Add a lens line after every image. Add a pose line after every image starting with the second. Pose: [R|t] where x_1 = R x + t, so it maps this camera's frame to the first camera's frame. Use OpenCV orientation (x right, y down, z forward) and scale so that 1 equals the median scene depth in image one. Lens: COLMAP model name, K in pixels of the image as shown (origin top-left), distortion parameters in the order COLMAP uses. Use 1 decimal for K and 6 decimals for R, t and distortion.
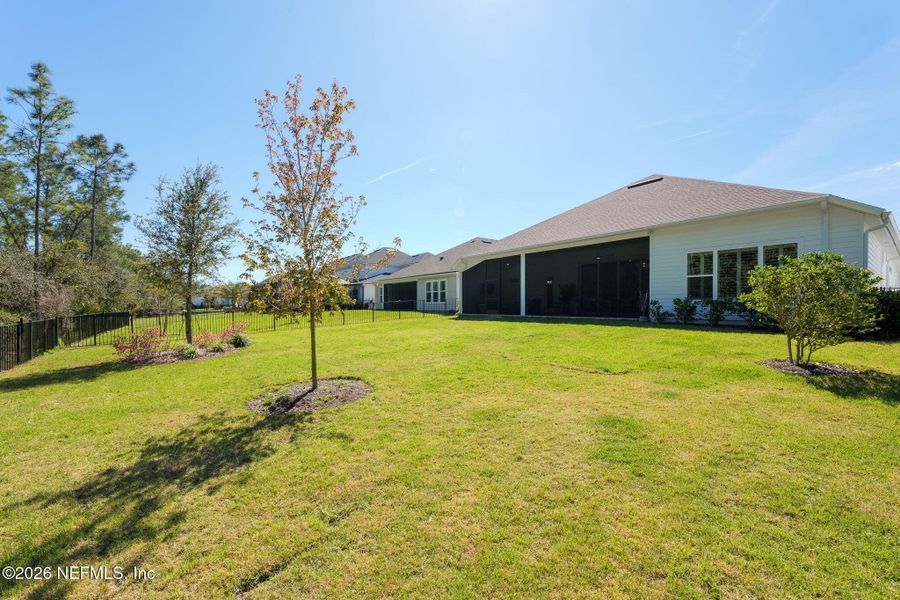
lens RADIAL K [[378.3, 0, 448.1], [0, 378.3, 295.8], [0, 0, 1]] dist [-0.000762, -0.000009]
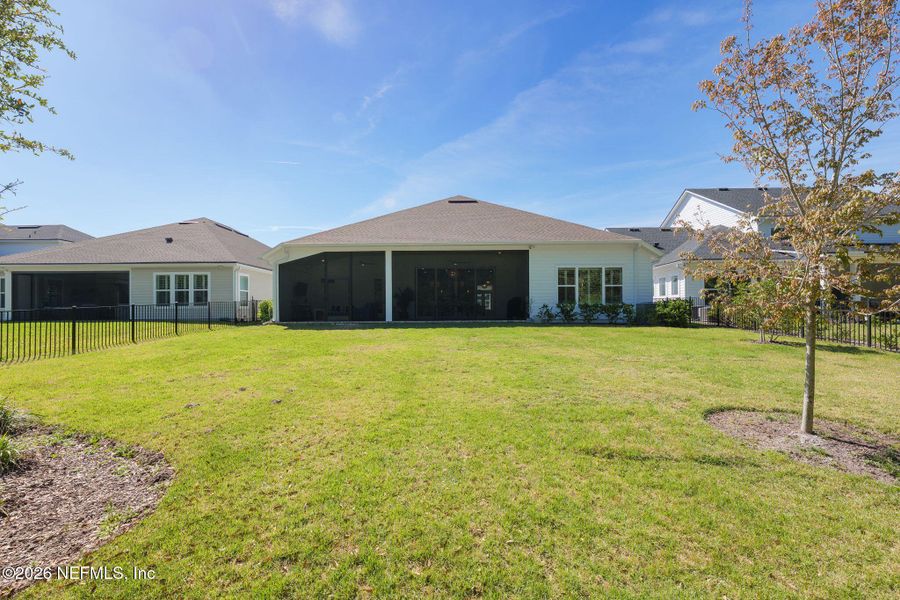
lens RADIAL K [[360.1, 0, 449.5], [0, 360.1, 304.7], [0, 0, 1]] dist [-0.000621, -0.000032]
pose [[0.593239, 0.005060, 0.805010, -0.384642], [-0.012934, 0.999911, 0.003247, 0.009213], [-0.804922, -0.012338, 0.593252, 0.388868]]
